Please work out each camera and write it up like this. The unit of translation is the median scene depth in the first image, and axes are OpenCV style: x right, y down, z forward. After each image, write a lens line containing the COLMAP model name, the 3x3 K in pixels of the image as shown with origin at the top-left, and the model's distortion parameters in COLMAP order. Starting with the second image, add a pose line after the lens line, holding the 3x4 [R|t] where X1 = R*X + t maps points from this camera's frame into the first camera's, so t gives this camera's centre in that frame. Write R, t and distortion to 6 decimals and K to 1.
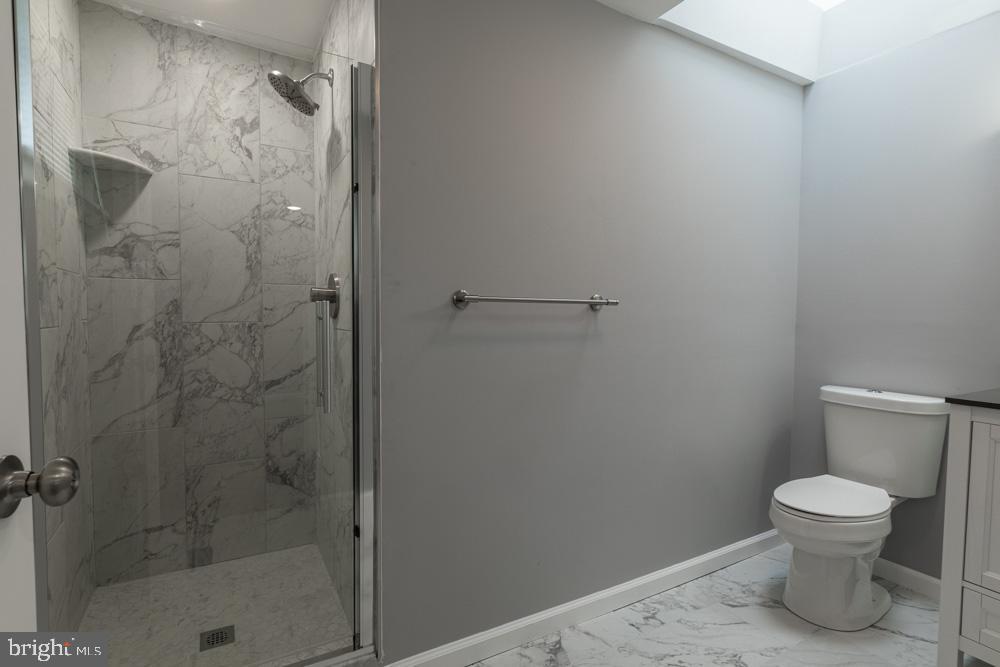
lens RADIAL K [[488.6, 0, 494.6], [0, 488.6, 330.3], [0, 0, 1]] dist [-0.000243, 0.000680]
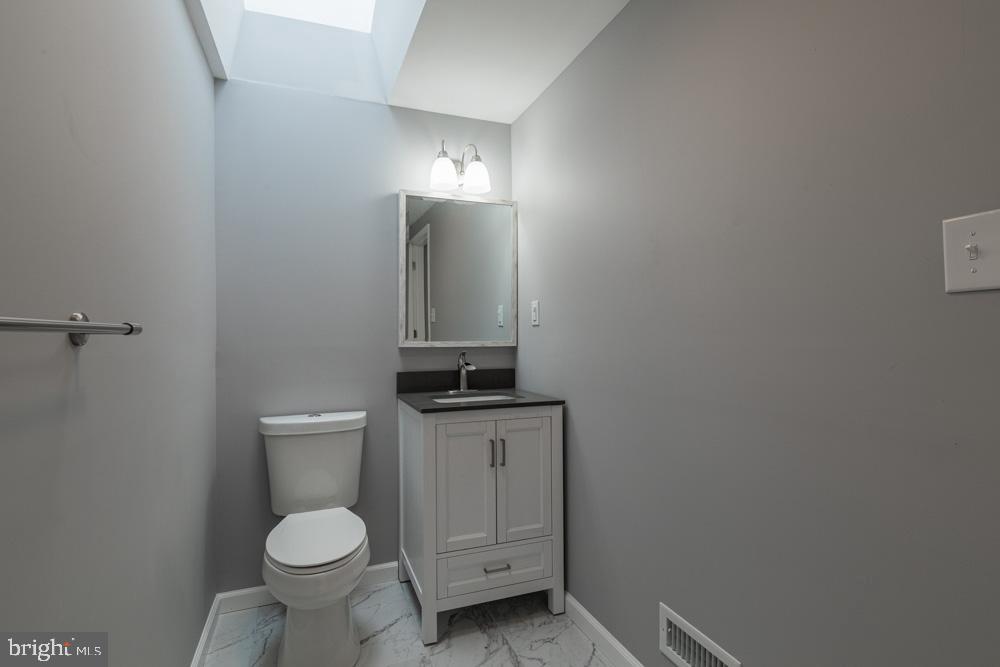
lens RADIAL K [[488.6, 0, 496.0], [0, 488.6, 331.5], [0, 0, 1]] dist [-0.000243, 0.000680]
pose [[0.152571, -0.002864, 0.988288, -0.197418], [0.044957, 0.998981, -0.004046, -0.032986], [-0.987269, 0.045048, 0.152545, 0.525237]]
